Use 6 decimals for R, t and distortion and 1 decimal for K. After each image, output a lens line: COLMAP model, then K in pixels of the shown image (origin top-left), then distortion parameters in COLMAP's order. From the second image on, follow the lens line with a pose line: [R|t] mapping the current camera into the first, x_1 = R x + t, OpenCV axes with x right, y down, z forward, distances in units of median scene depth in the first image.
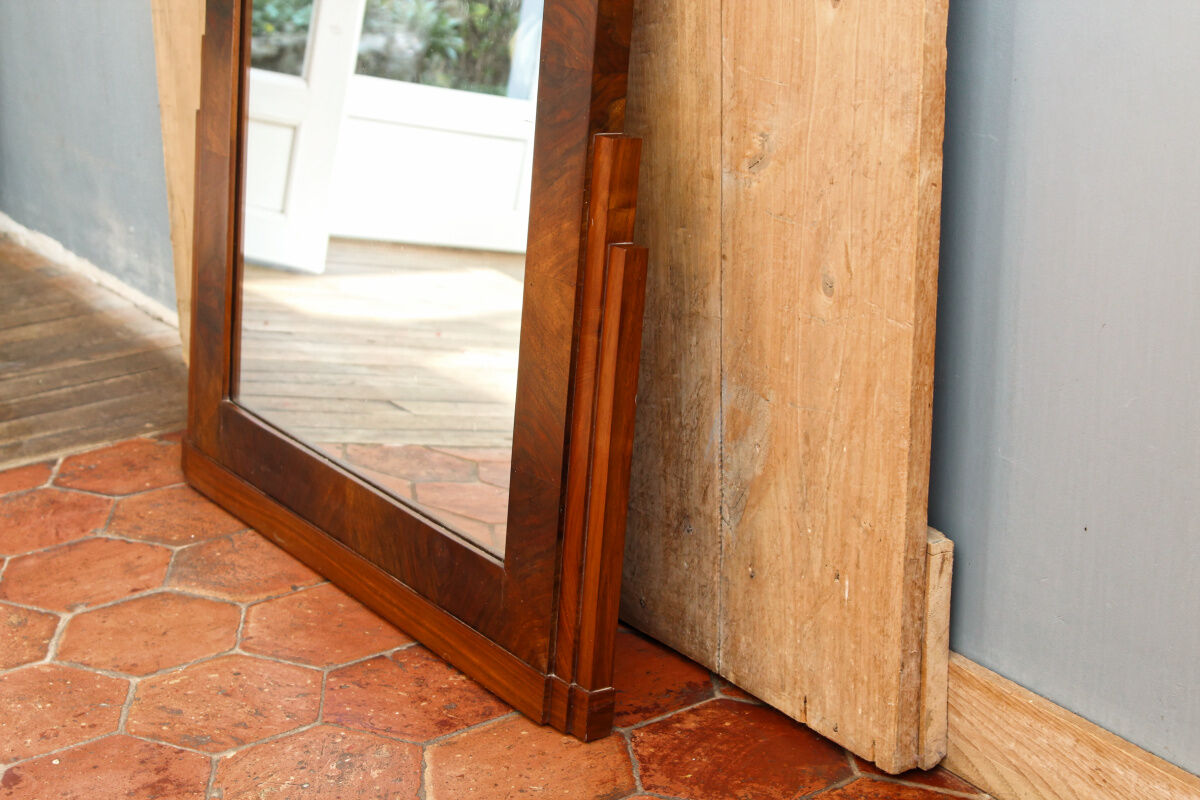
lens RADIAL K [[1967.4, 0, 589.0], [0, 1967.4, 405.4], [0, 0, 1]] dist [0.031097, 0.000000]
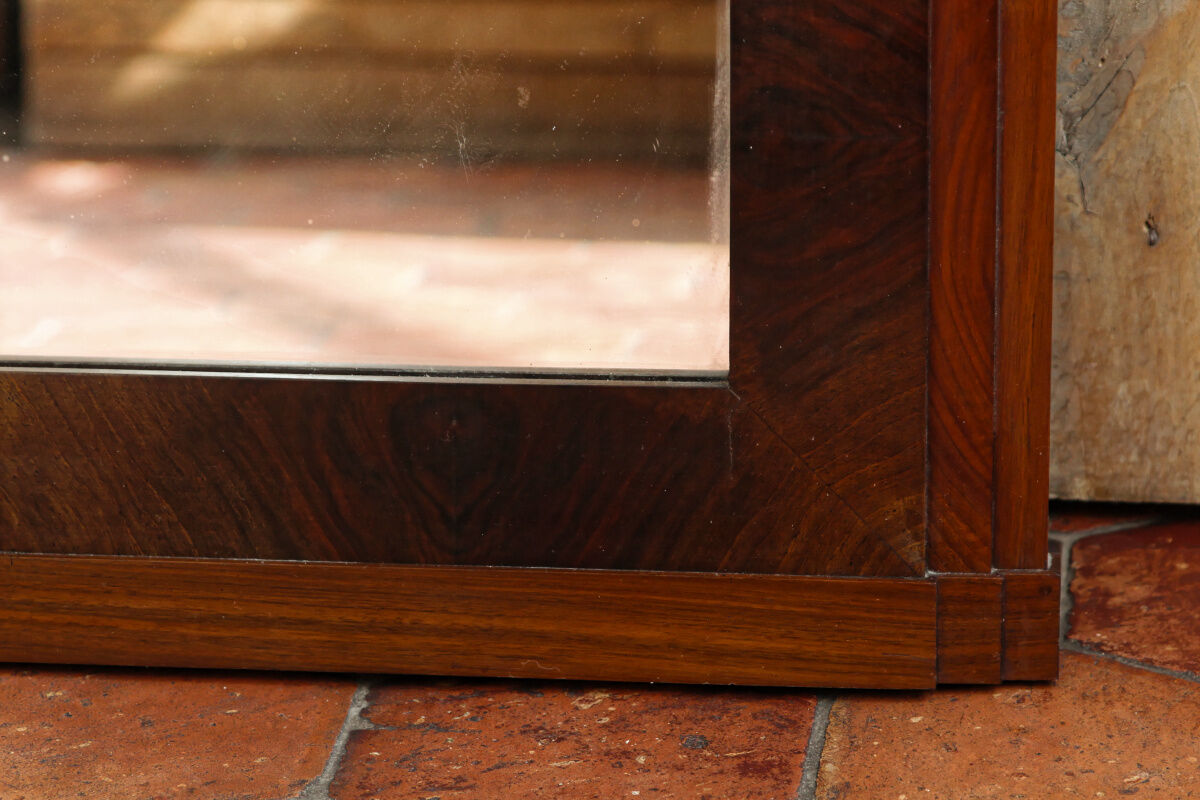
lens RADIAL K [[5123.8, 0, 599.3], [0, 5123.8, 402.8], [0, 0, 1]] dist [0.219884, 0.000000]
pose [[0.669089, -0.270644, 0.692150, -0.879648], [0.249441, 0.959089, 0.133892, -0.073850], [-0.700070, 0.083065, 0.709226, 0.243281]]
